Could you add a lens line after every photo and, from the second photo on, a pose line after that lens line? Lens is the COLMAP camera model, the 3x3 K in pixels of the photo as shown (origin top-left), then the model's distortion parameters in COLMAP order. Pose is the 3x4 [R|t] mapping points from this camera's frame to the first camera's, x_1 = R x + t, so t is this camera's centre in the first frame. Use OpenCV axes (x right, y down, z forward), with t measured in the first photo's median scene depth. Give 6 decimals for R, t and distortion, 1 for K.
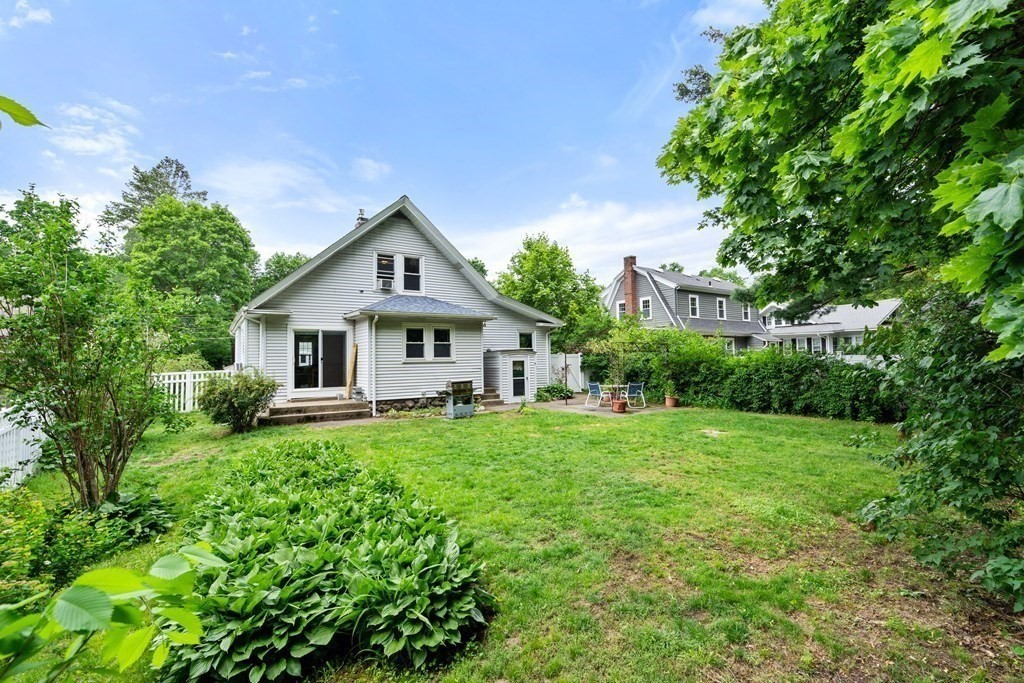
lens RADIAL K [[464.7, 0, 512.0], [0, 464.7, 341.5], [0, 0, 1]] dist [0.001365, -0.000475]
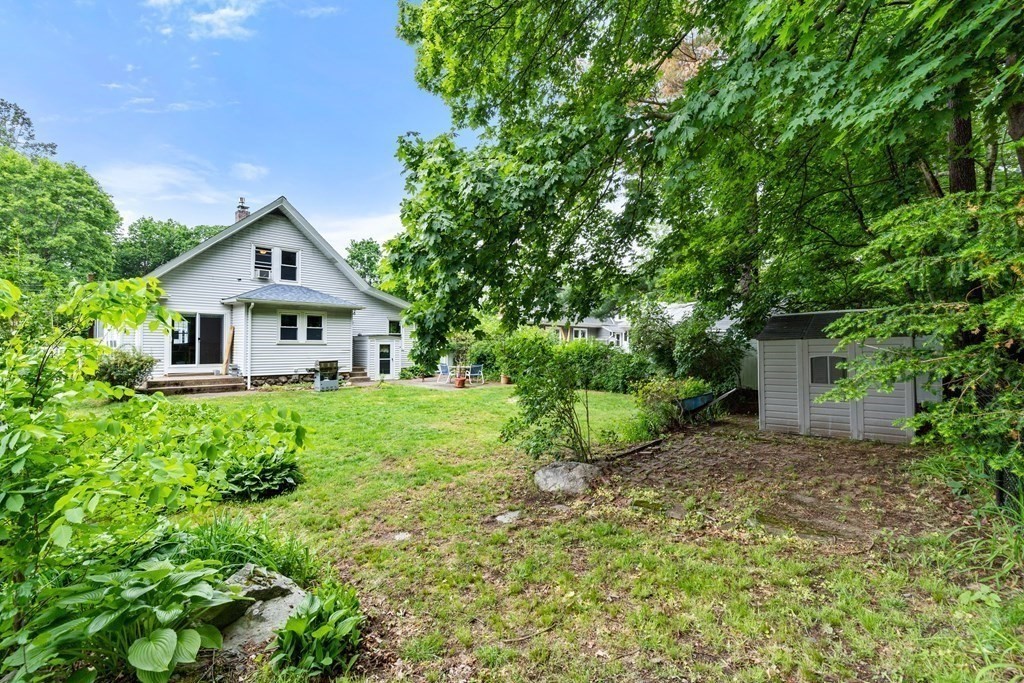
lens RADIAL K [[464.7, 0, 512.0], [0, 464.7, 341.5], [0, 0, 1]] dist [0.001365, -0.000475]
pose [[0.978278, 0.026749, 0.205564, 0.095533], [-0.034634, 0.998792, 0.034852, -0.020254], [-0.204384, -0.041215, 0.978023, -0.243173]]
